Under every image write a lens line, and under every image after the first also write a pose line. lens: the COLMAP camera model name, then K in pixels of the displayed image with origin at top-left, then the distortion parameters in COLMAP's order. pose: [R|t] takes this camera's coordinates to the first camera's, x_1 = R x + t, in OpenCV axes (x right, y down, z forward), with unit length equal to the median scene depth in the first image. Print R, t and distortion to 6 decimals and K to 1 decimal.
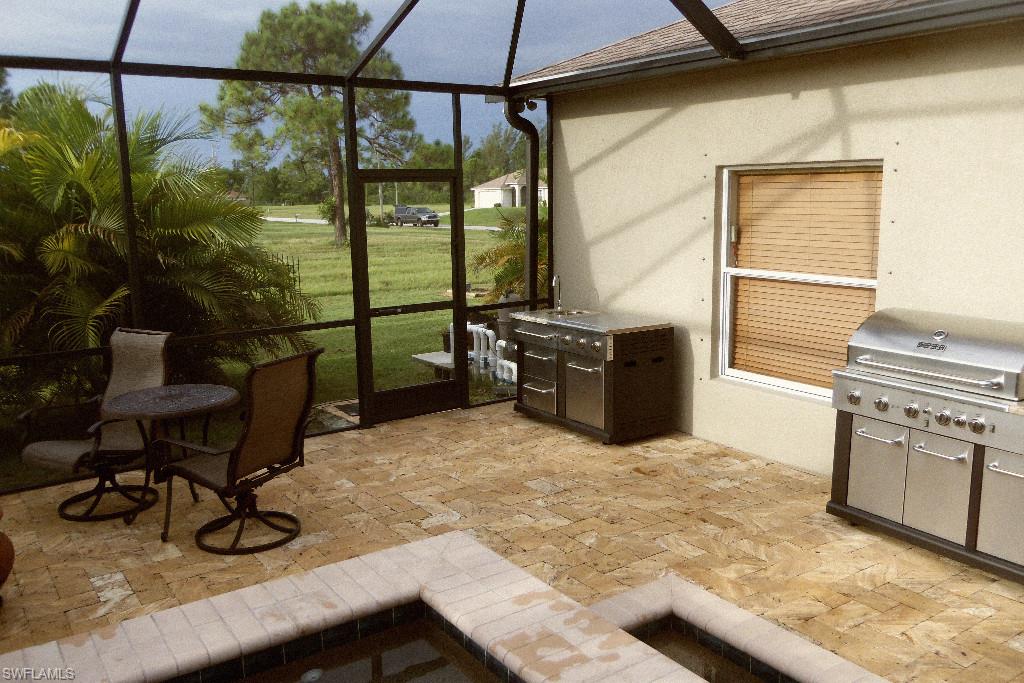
lens RADIAL K [[863.6, 0, 516.3], [0, 863.6, 343.4], [0, 0, 1]] dist [-0.024545, 0.032599]
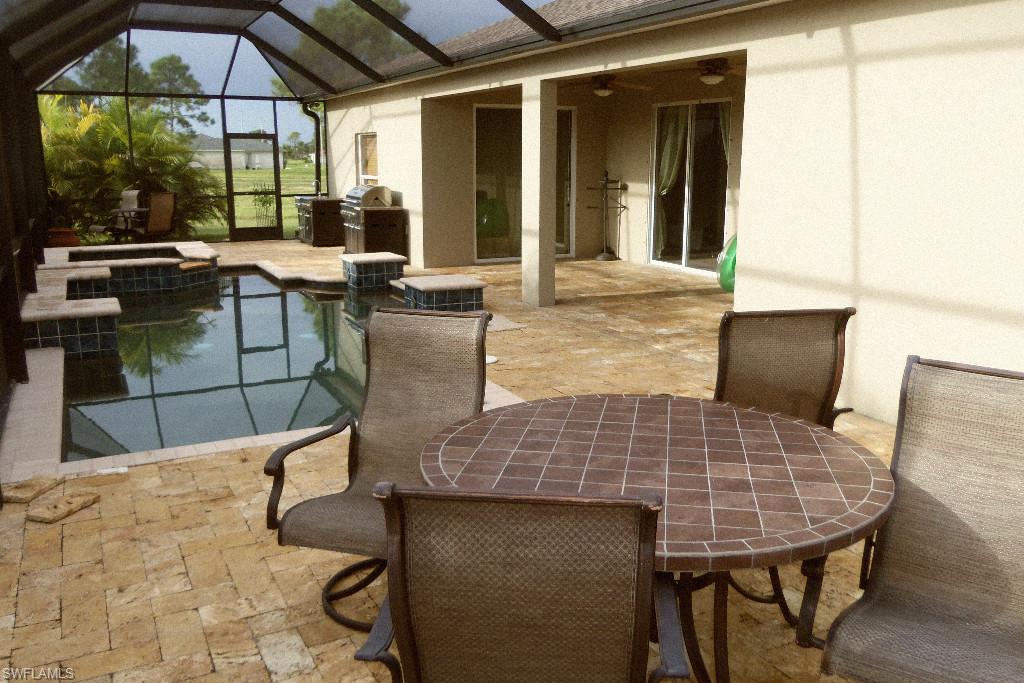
lens RADIAL K [[863.6, 0, 531.3], [0, 863.6, 340.4], [0, 0, 1]] dist [-0.024545, 0.032599]
pose [[0.993976, 0.049417, -0.097822, 0.830313], [-0.046267, 0.998343, 0.034214, 0.231018], [0.099351, -0.029482, 0.994616, -1.190219]]
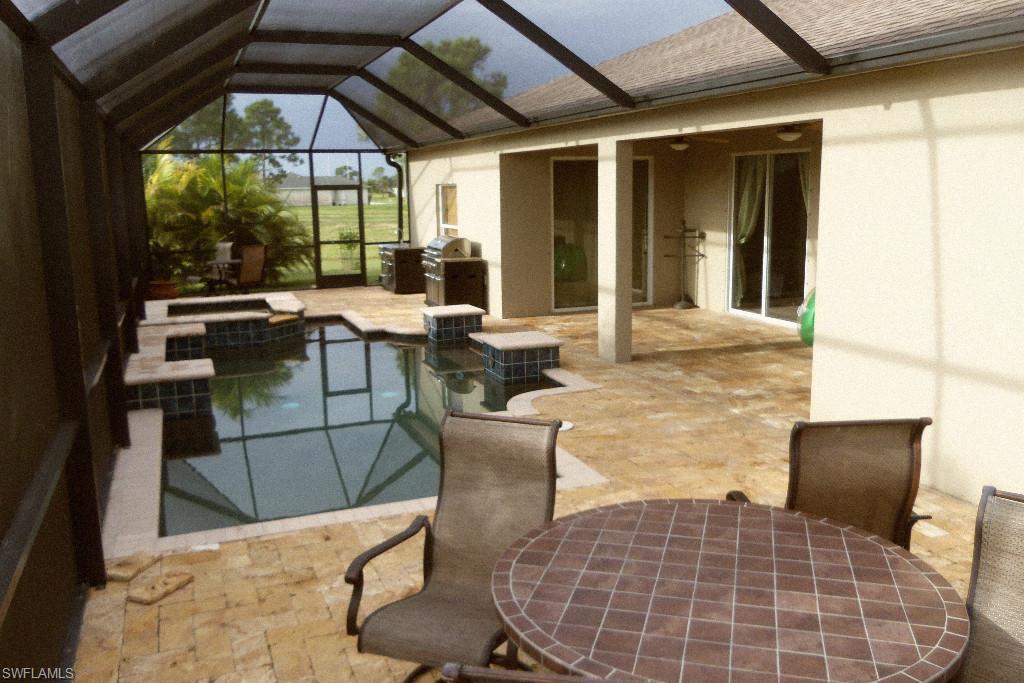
lens RADIAL K [[863.6, 0, 526.2], [0, 863.6, 340.7], [0, 0, 1]] dist [-0.024545, 0.032599]
pose [[0.979627, 0.043210, -0.196122, 0.834253], [-0.043162, 0.999058, 0.004520, 0.192583], [0.196132, 0.004037, 0.980569, -1.199414]]
